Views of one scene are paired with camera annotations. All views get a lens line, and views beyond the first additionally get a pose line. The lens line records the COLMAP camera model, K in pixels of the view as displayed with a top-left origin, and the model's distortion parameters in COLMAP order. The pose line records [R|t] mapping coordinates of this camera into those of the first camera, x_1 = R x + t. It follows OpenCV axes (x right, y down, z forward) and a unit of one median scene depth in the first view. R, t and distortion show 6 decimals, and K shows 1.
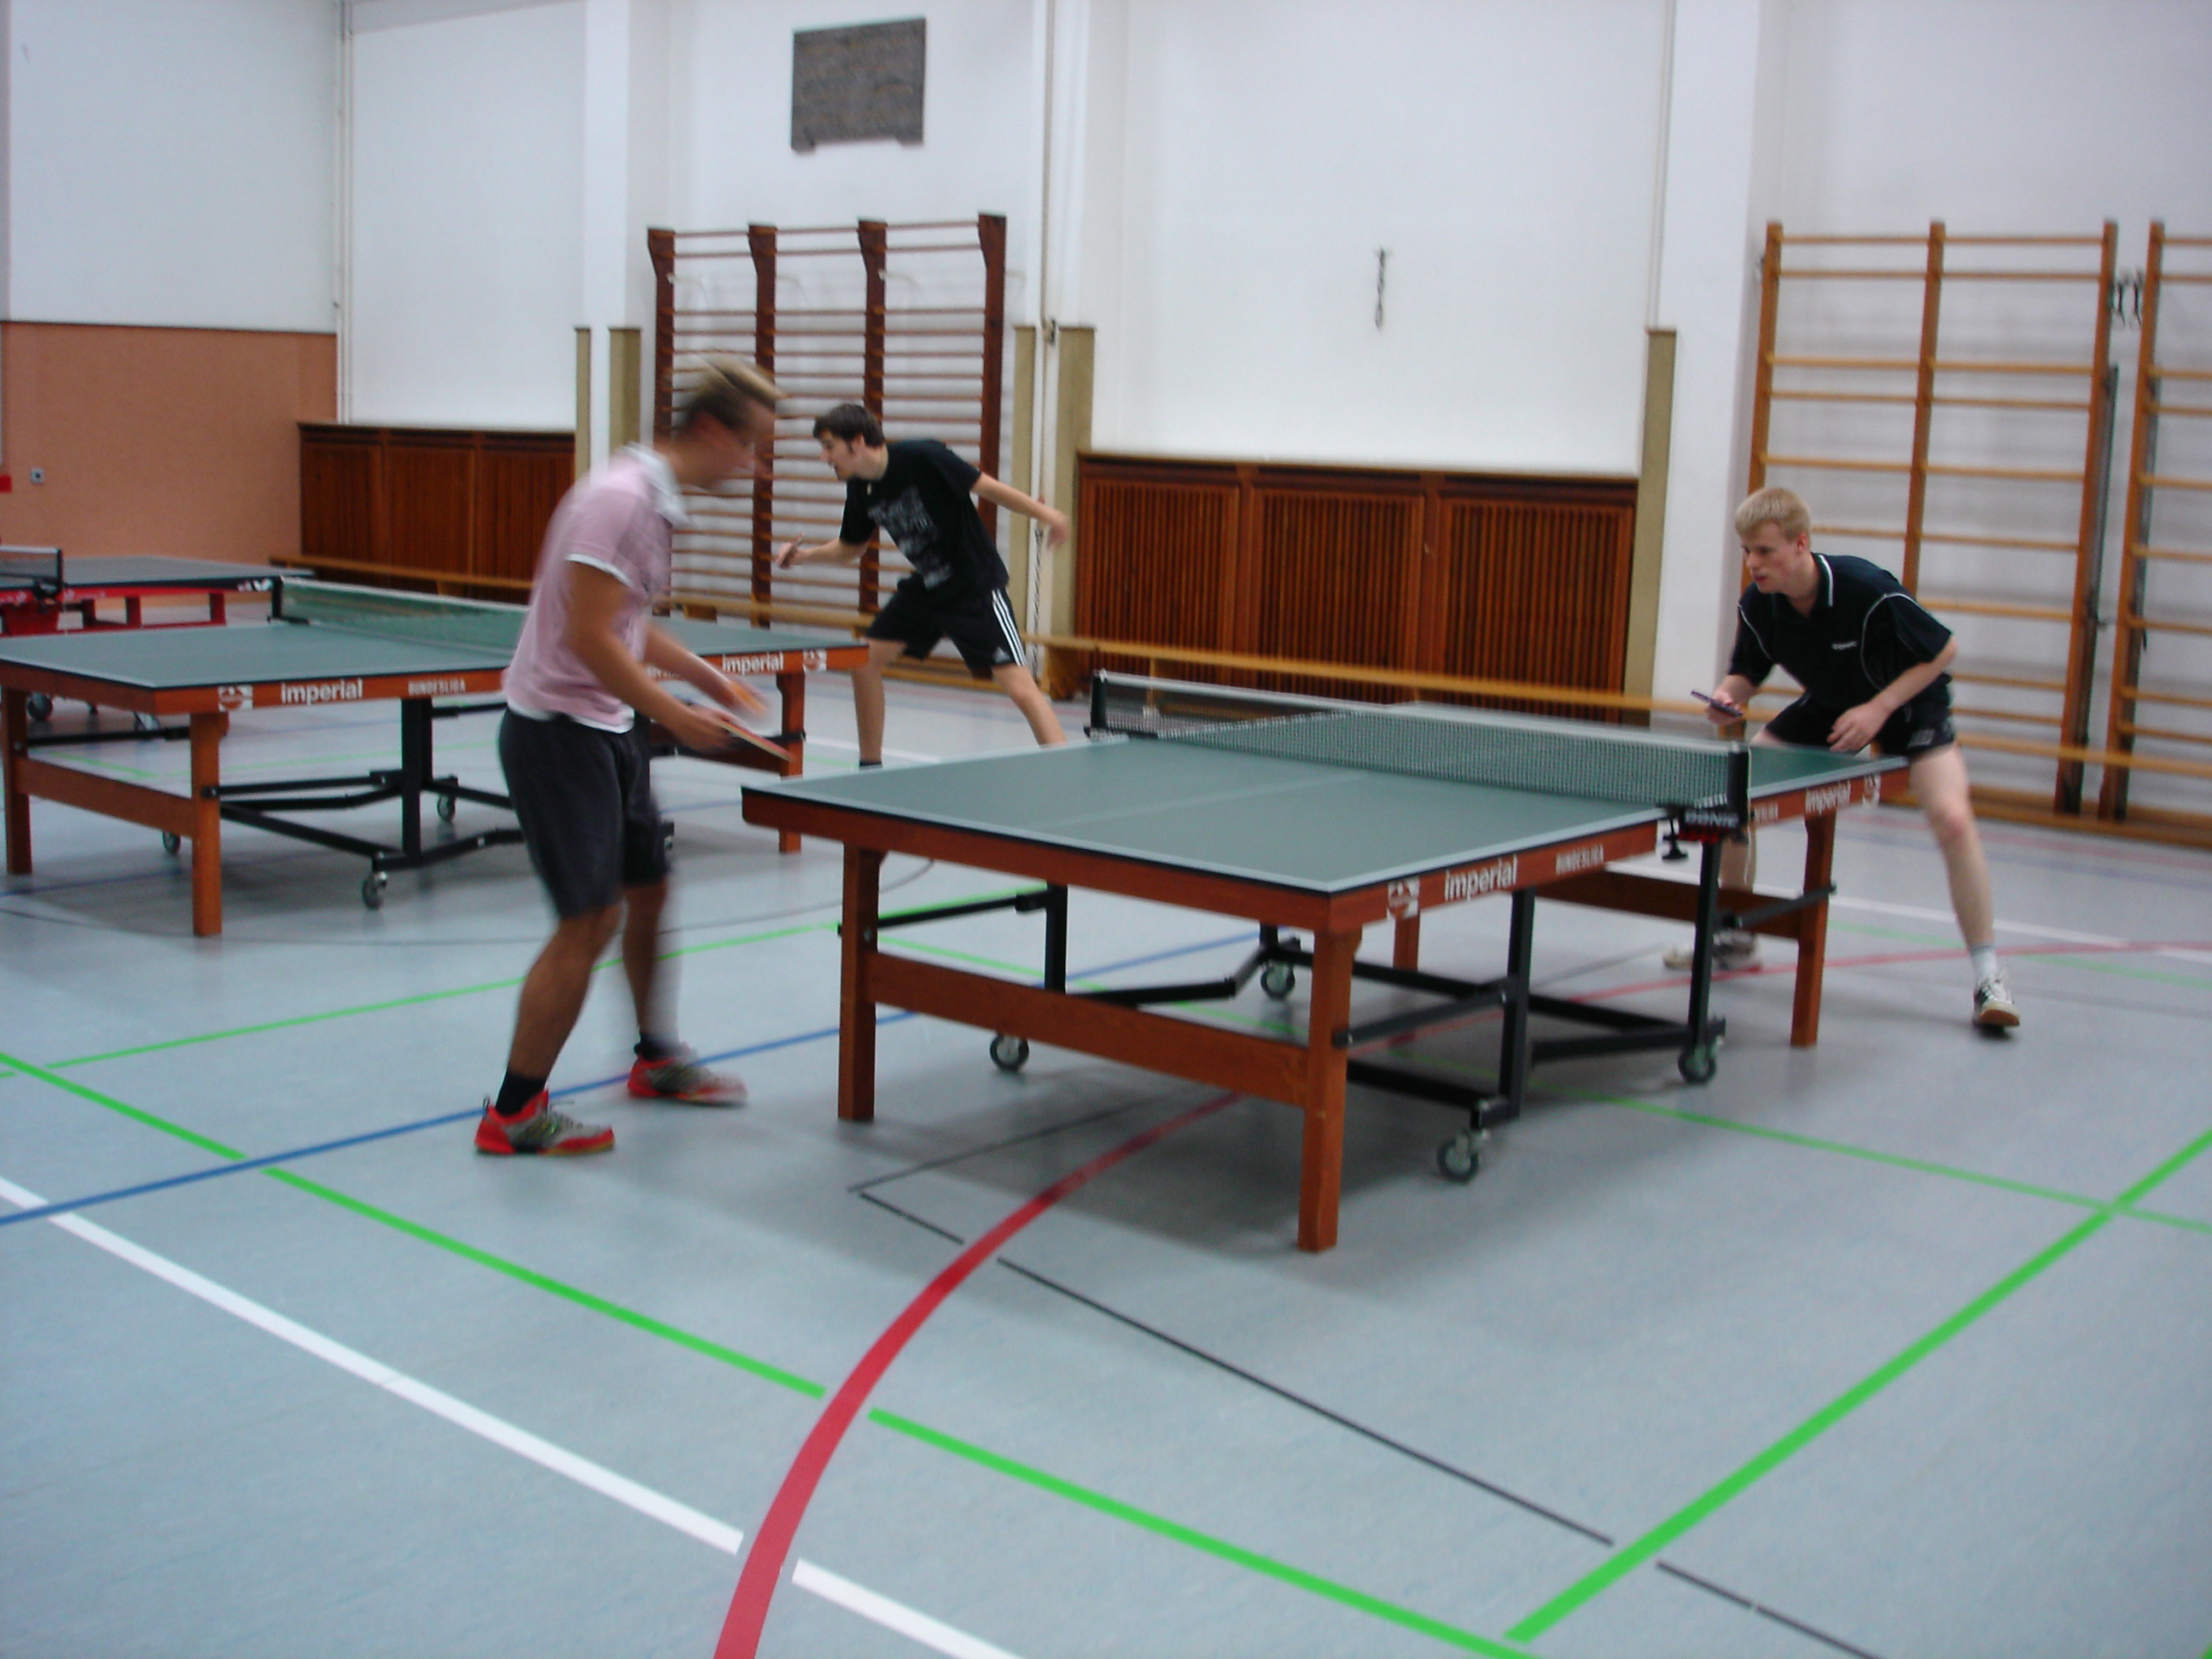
lens RADIAL K [[2479.5, 0, 1104.7], [0, 2479.5, 836.0], [0, 0, 1]] dist [-0.116088, 0.000000]
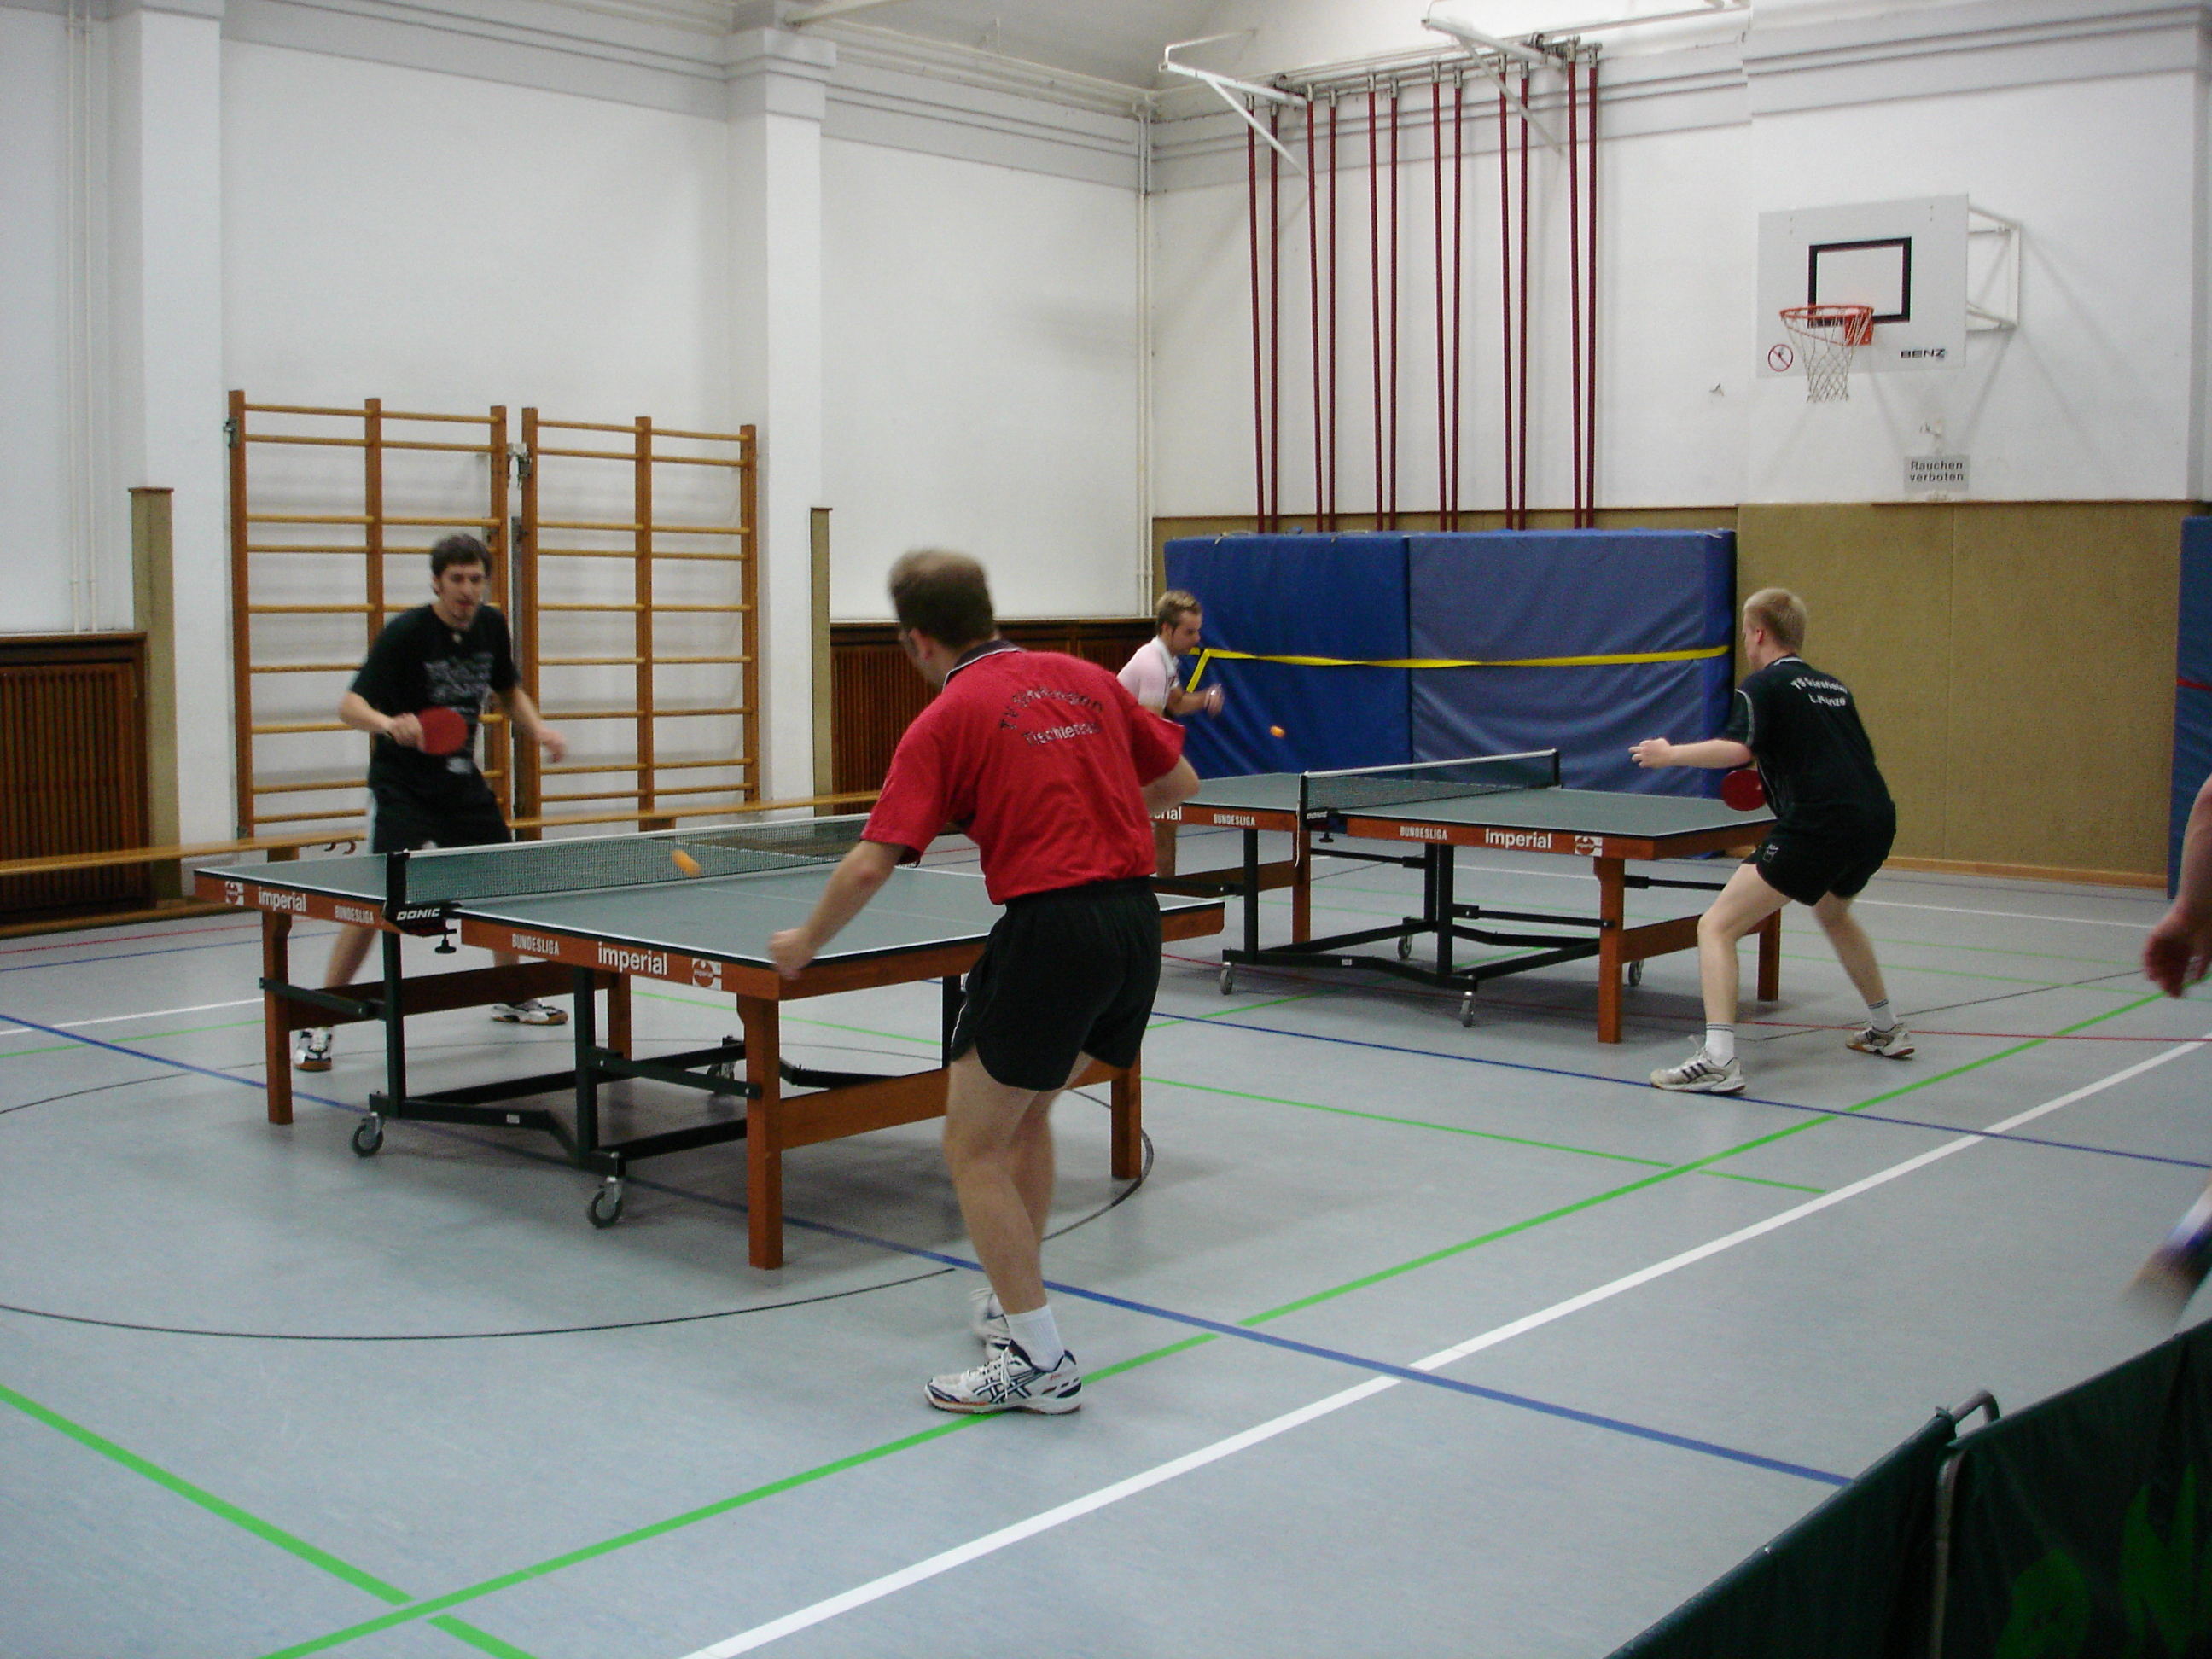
lens RADIAL K [[2479.5, 0, 1105.5], [0, 2479.5, 824.2], [0, 0, 1]] dist [-0.116088, 0.000000]
pose [[0.046404, -0.126735, 0.990851, -0.833794], [0.162652, 0.979640, 0.117684, -0.132939], [-0.985592, 0.155703, 0.066073, 0.604659]]
